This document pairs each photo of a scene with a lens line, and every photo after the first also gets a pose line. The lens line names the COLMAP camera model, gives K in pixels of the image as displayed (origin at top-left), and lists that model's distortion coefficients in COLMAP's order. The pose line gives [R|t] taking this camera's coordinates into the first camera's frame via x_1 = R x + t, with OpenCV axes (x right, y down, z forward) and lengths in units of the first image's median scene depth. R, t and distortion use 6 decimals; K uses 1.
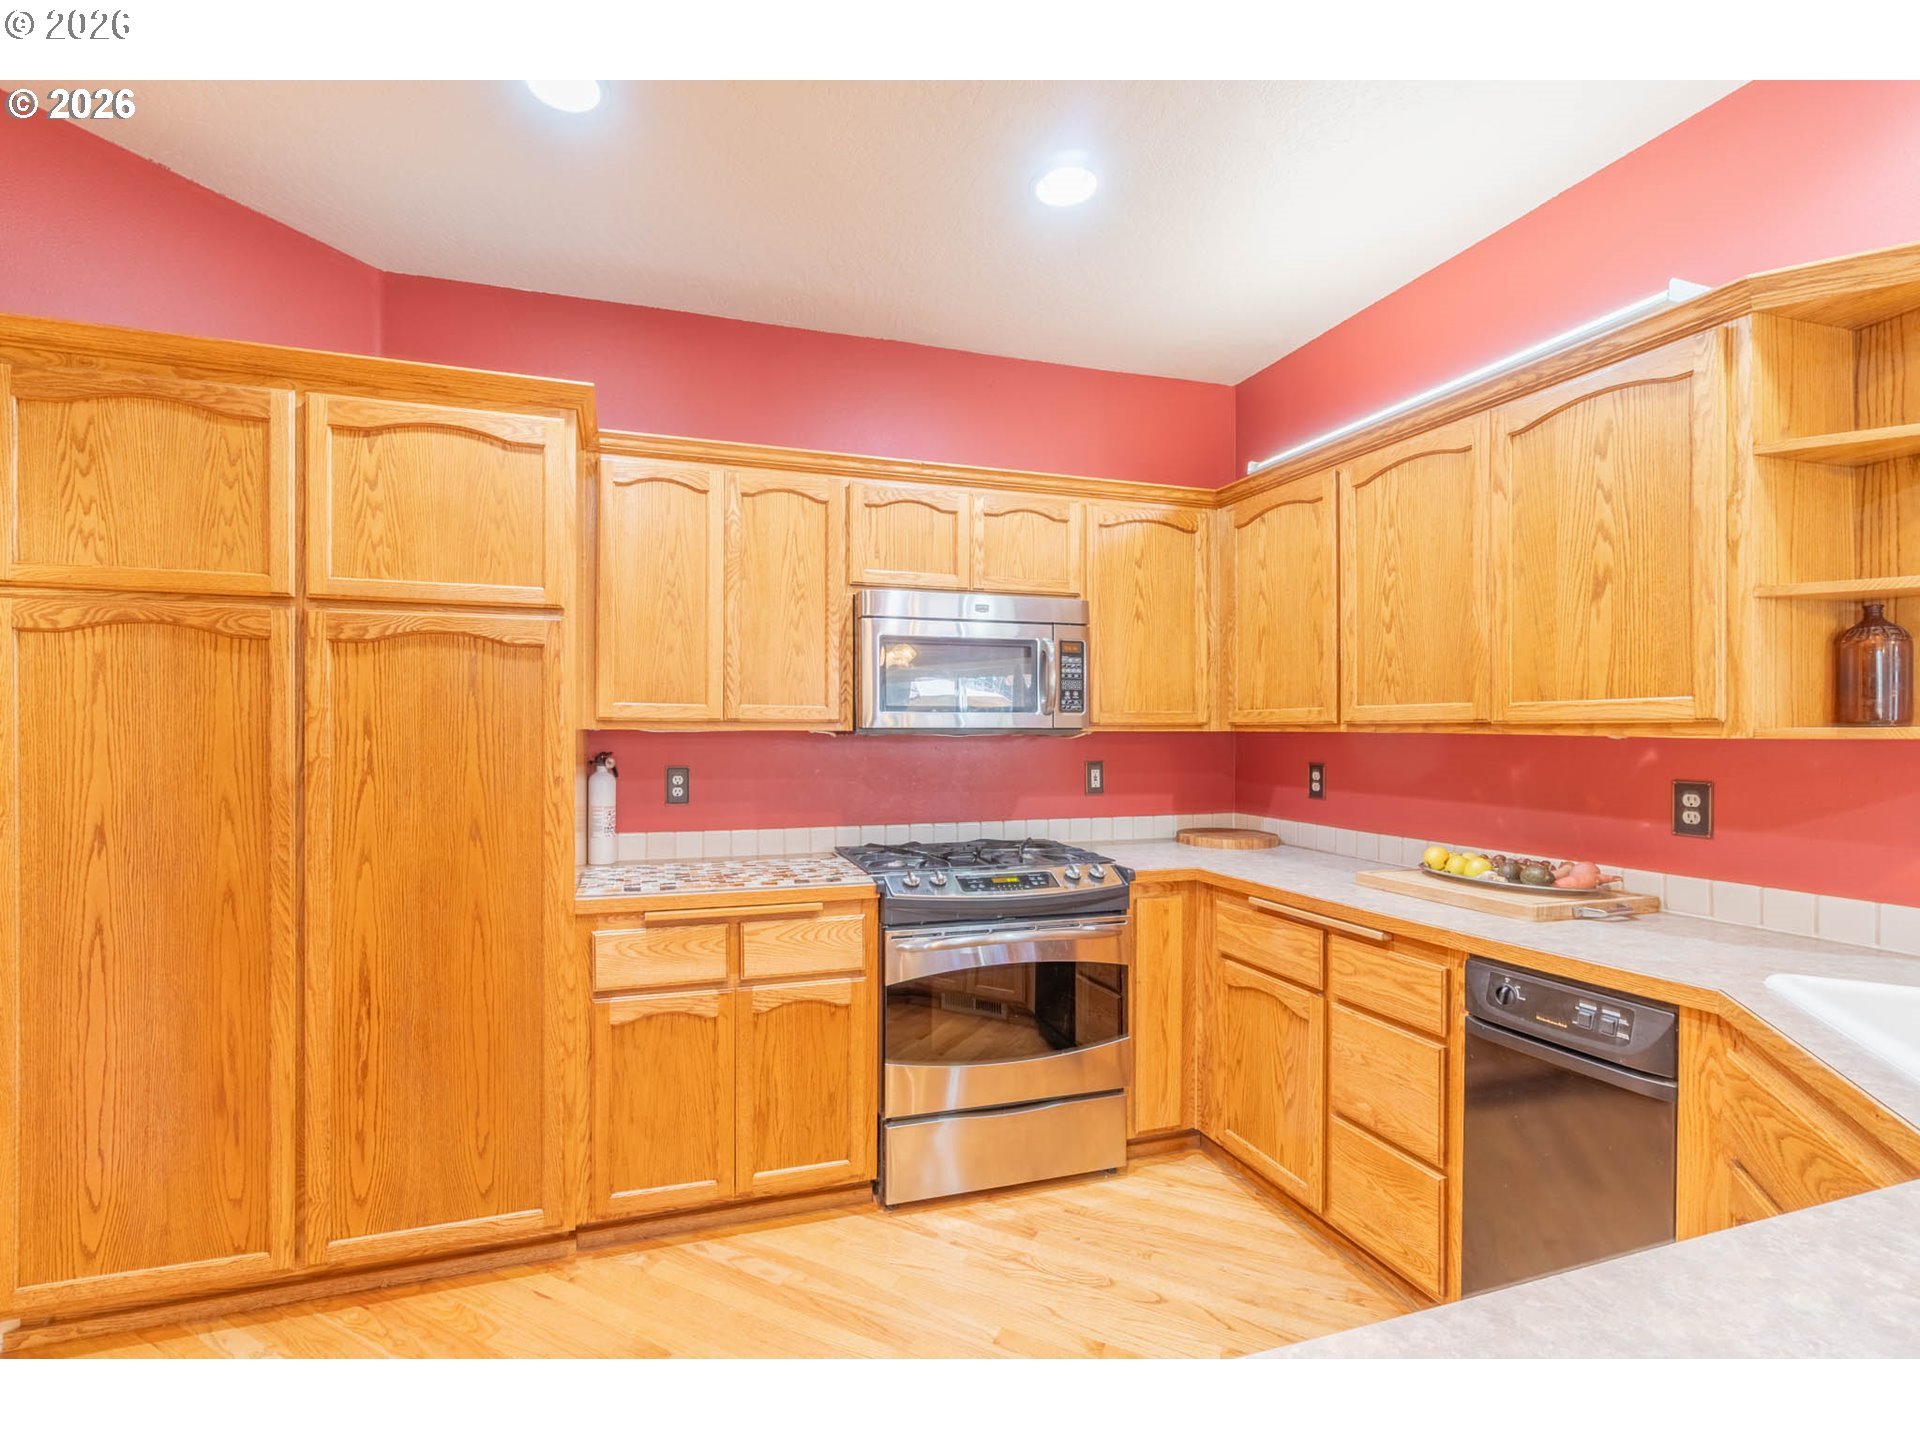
lens RADIAL K [[850.8, 0, 906.6], [0, 850.8, 739.8], [0, 0, 1]] dist [-0.005472, -0.000154]
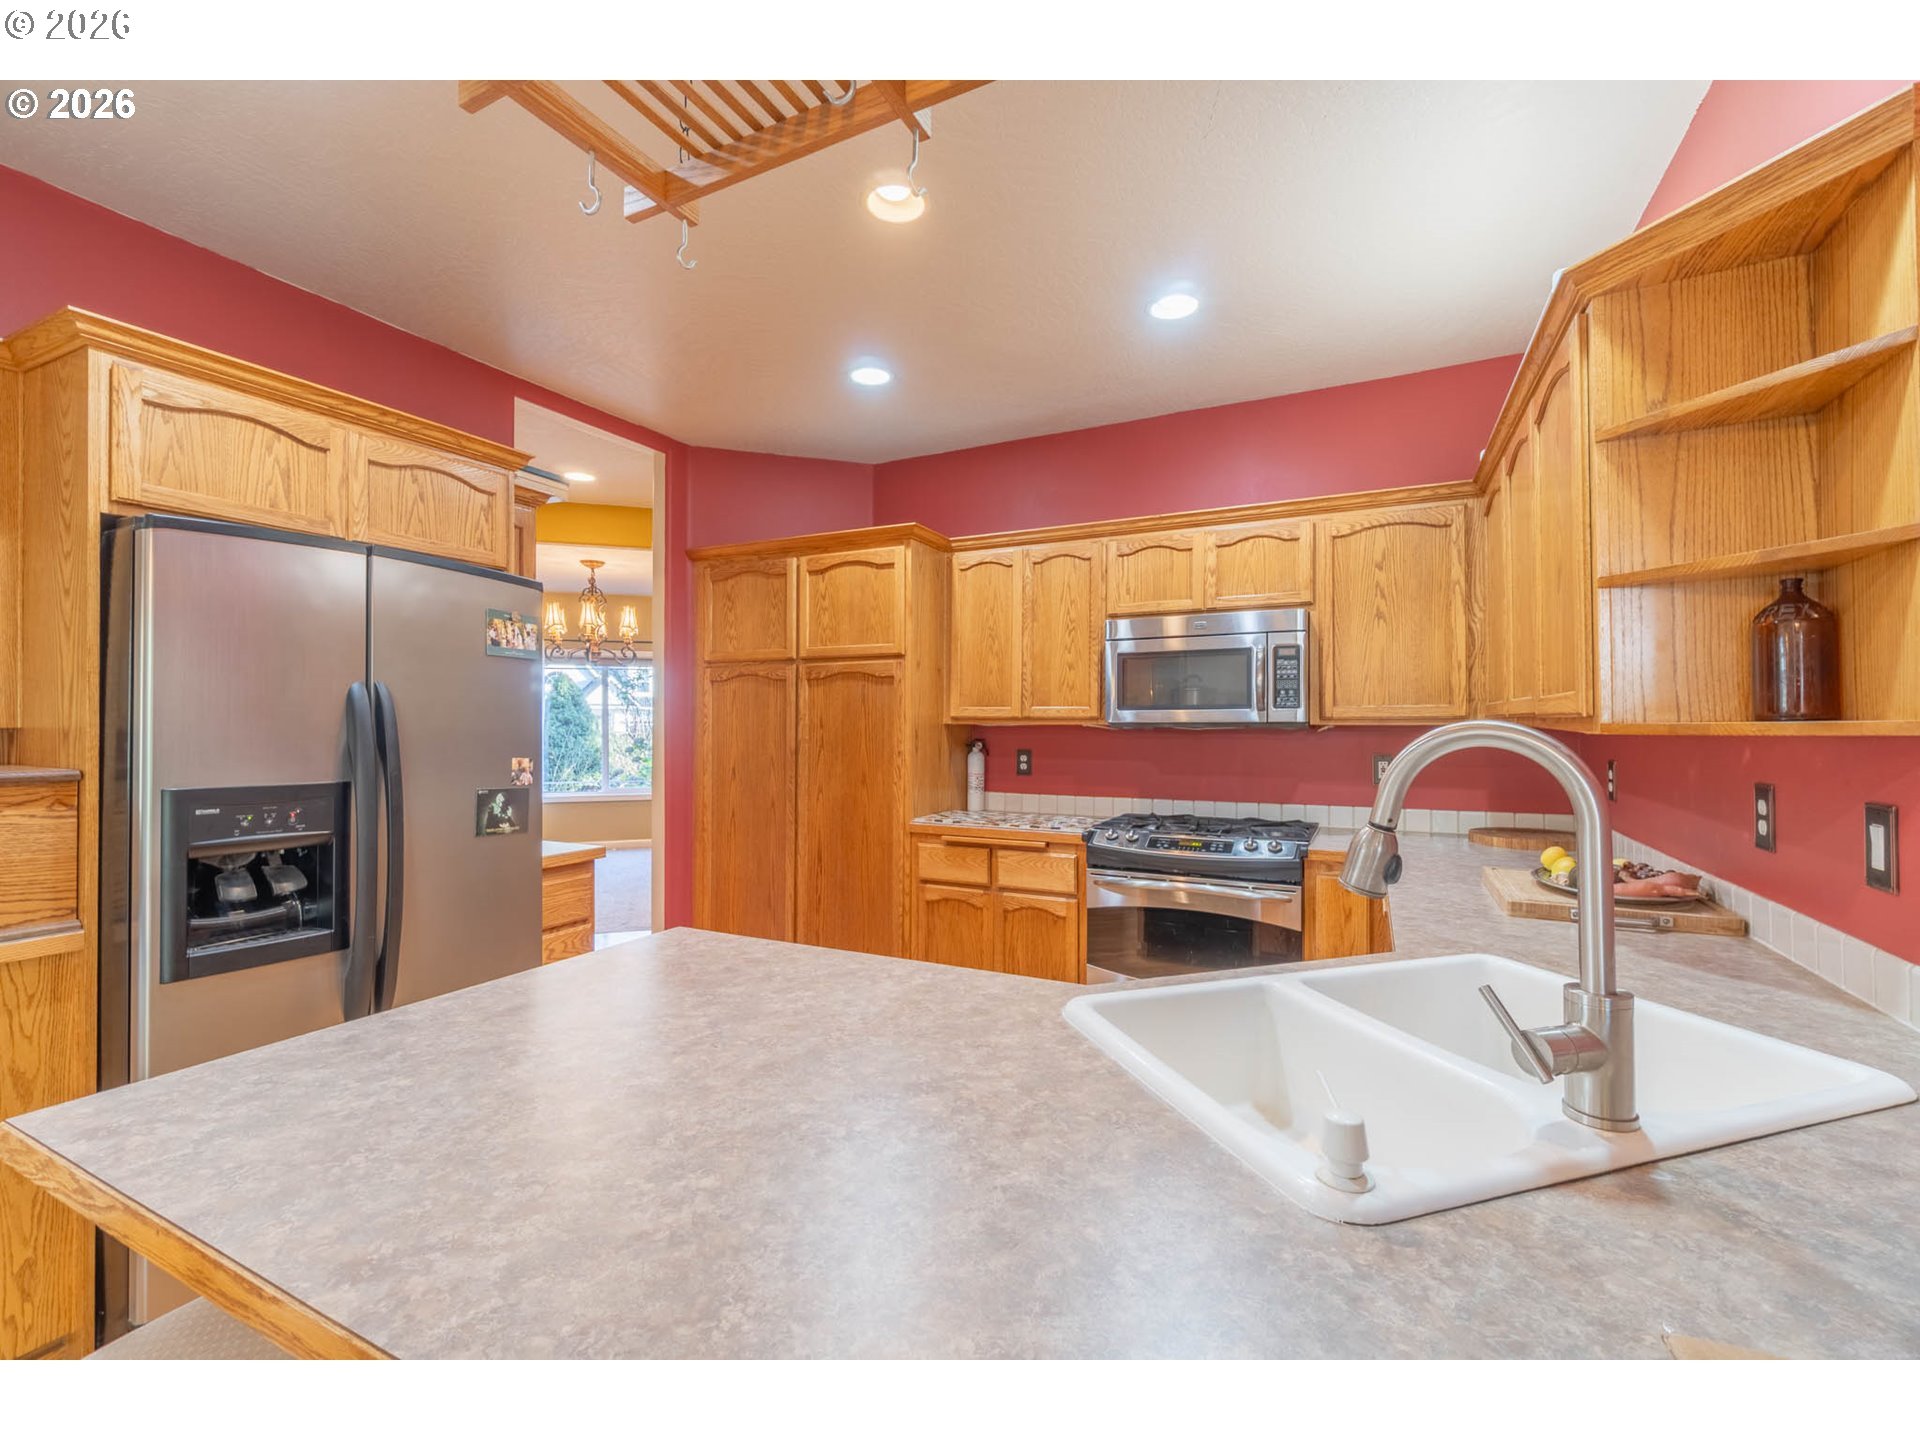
lens RADIAL K [[824.5, 0, 959.4], [0, 824.5, 724.5], [0, 0, 1]] dist [-0.004466, 0.000827]
pose [[0.721362, -0.000350, -0.692558, 0.816976], [-0.005742, 0.999962, -0.006486, -0.001321], [0.692534, 0.008655, 0.721333, -0.130243]]
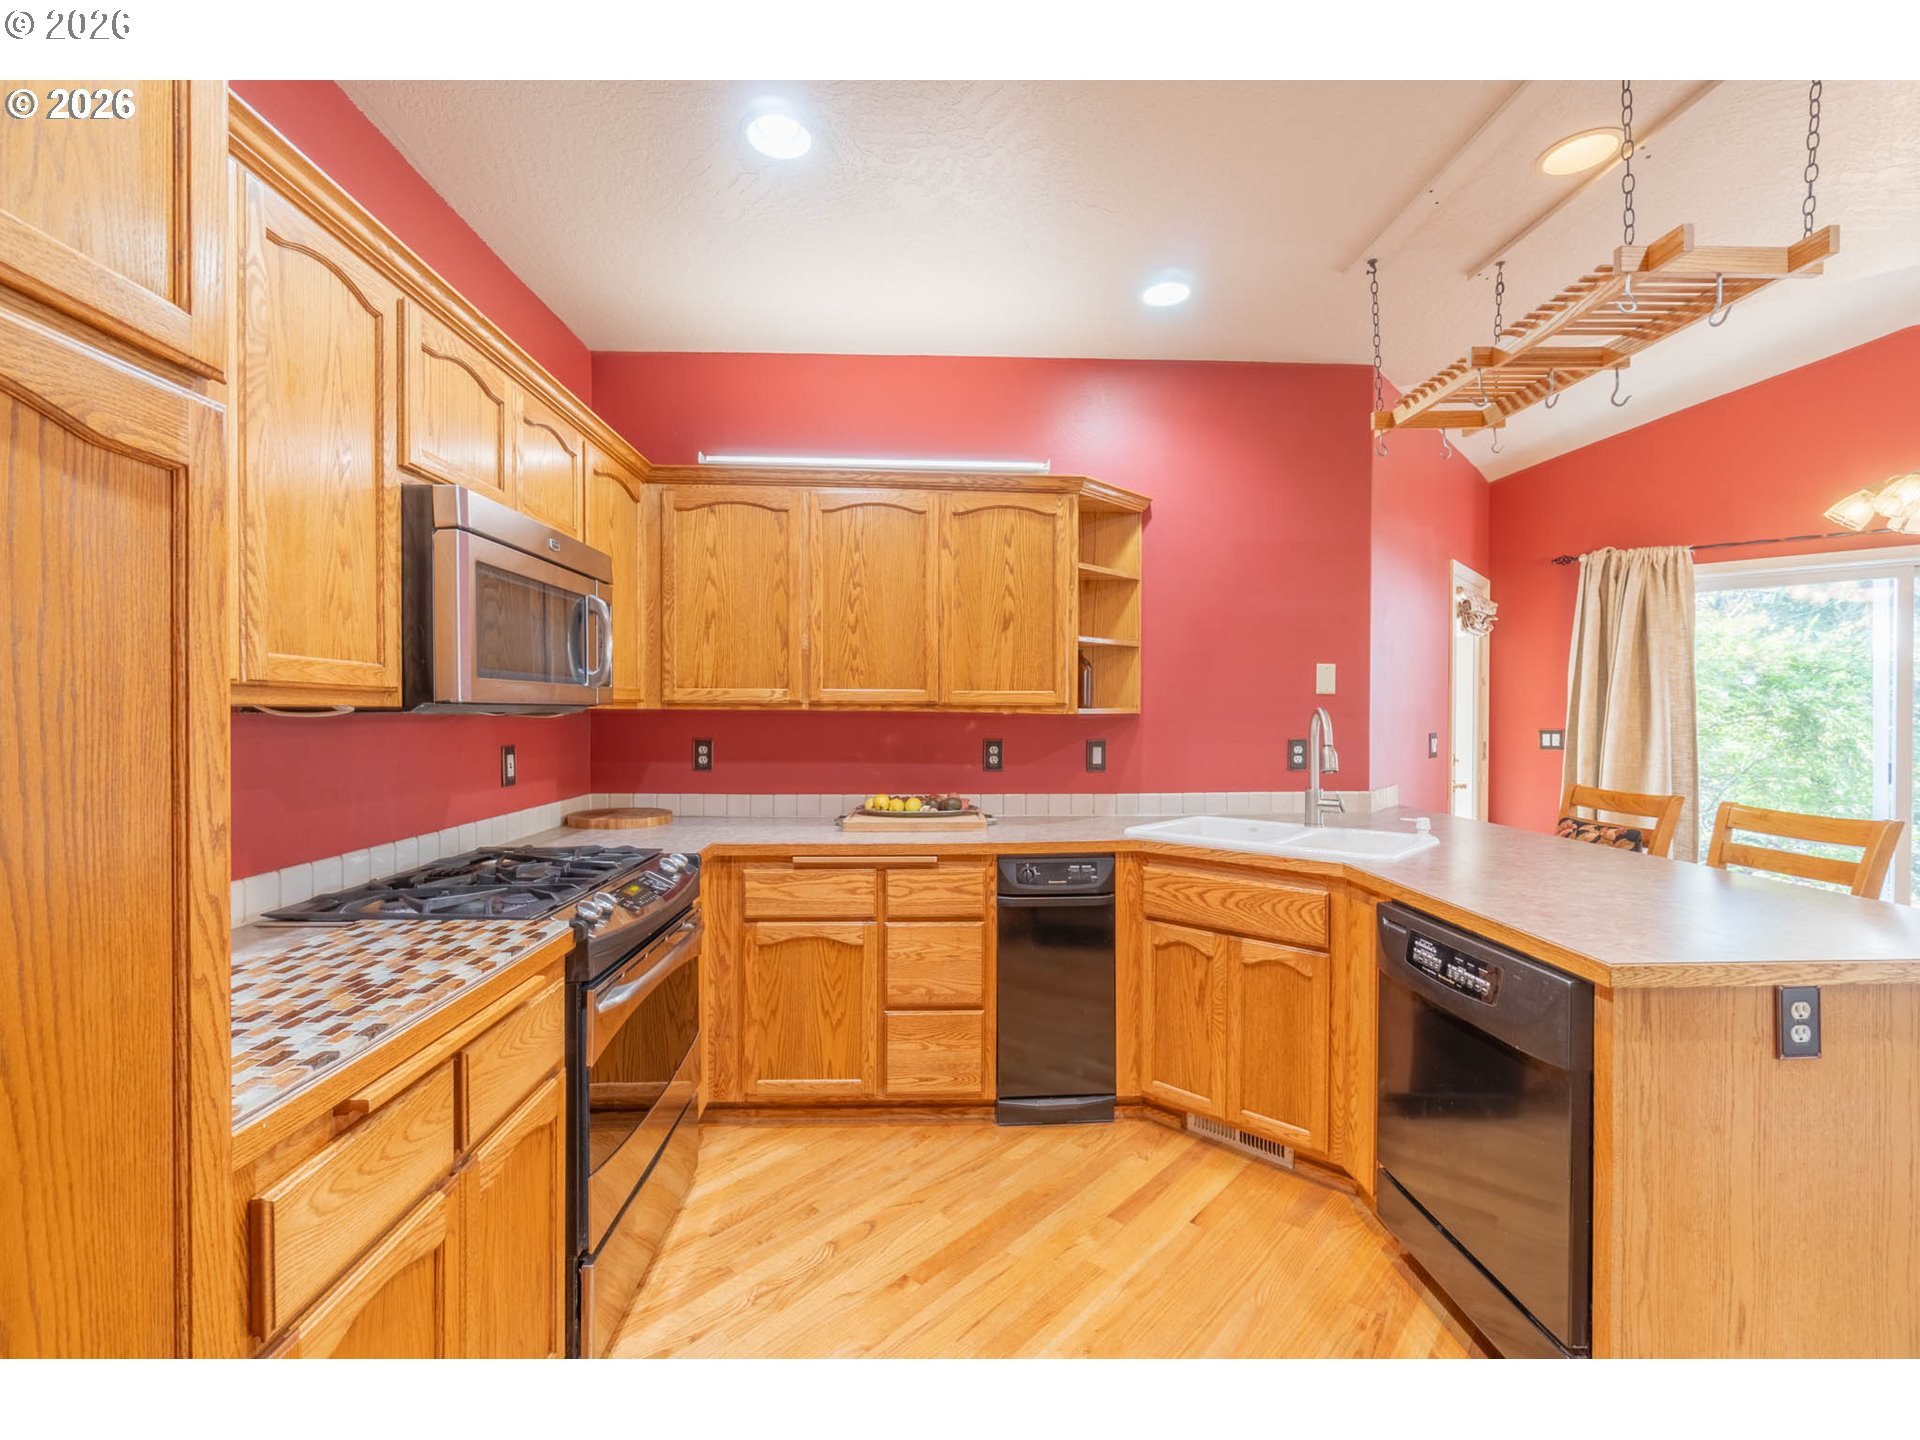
lens RADIAL K [[824.5, 0, 960.4], [0, 824.5, 719.7], [0, 0, 1]] dist [-0.004466, 0.000827]
pose [[0.259996, -0.008825, 0.965569, -0.650268], [0.007021, 0.999949, 0.007249, -0.003101], [-0.965584, 0.004895, 0.260045, 0.563215]]
